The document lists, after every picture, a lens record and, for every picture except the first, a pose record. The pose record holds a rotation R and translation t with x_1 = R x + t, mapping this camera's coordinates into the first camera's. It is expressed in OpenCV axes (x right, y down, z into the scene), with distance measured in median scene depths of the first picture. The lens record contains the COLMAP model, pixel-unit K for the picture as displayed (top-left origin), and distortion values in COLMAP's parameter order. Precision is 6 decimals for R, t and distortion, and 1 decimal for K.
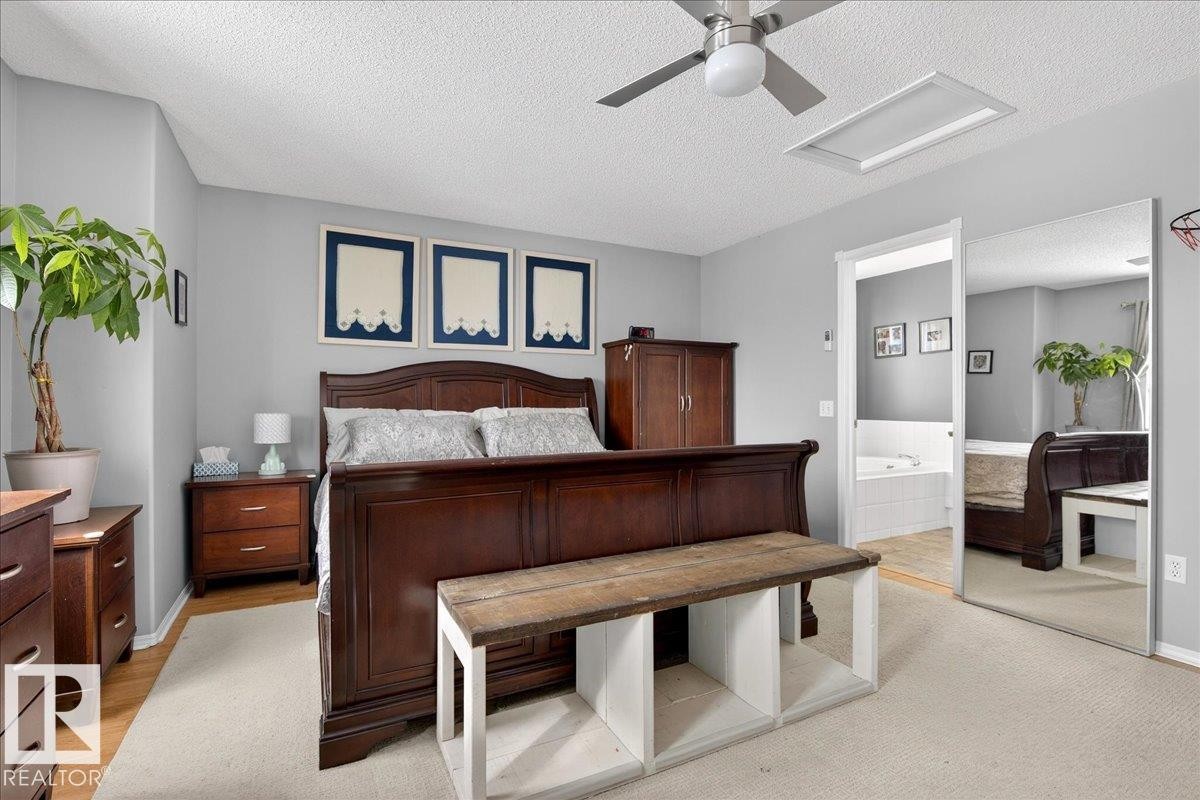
lens RADIAL K [[552.5, 0, 600.0], [0, 552.5, 400.0], [0, 0, 1]] dist [-0.015909, 0.000093]
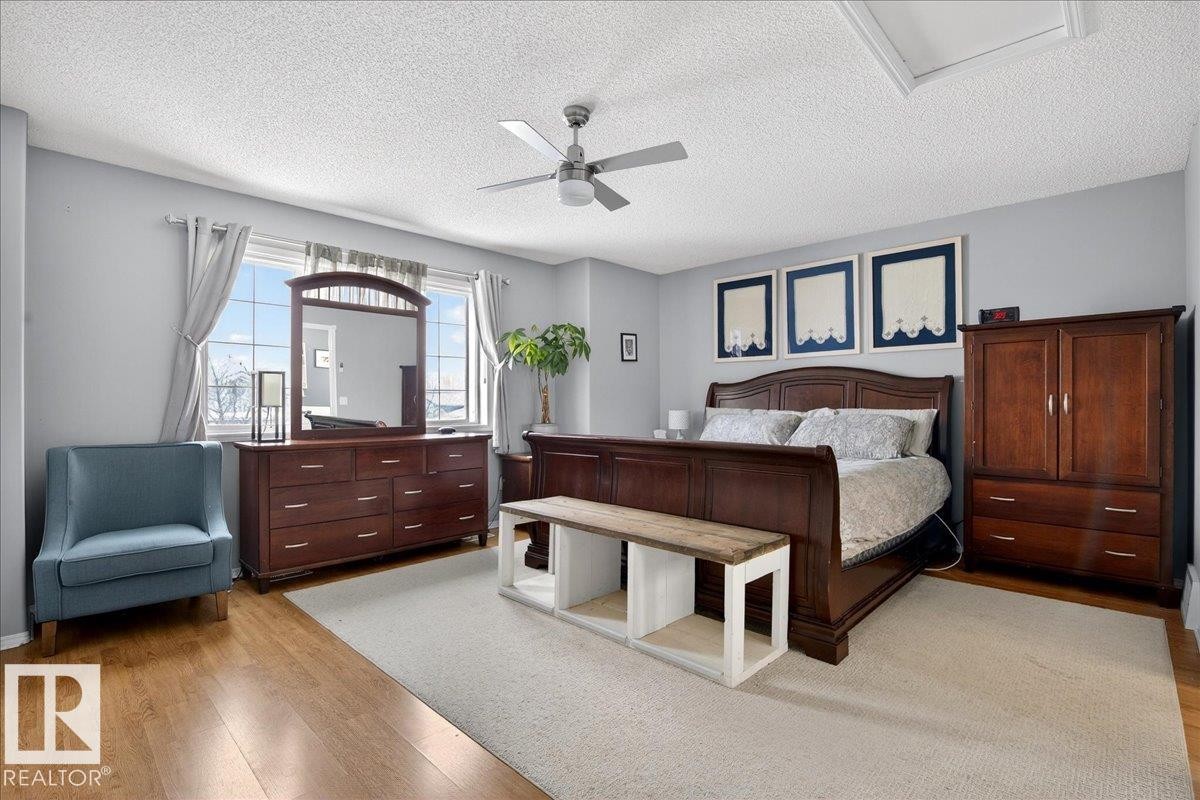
lens RADIAL K [[552.5, 0, 600.0], [0, 552.5, 400.0], [0, 0, 1]] dist [-0.015909, 0.000093]
pose [[0.320870, -0.012391, -0.947042, 0.661864], [-0.003124, 0.999895, -0.014141, 0.013518], [0.947118, 0.007496, 0.320798, 0.219302]]
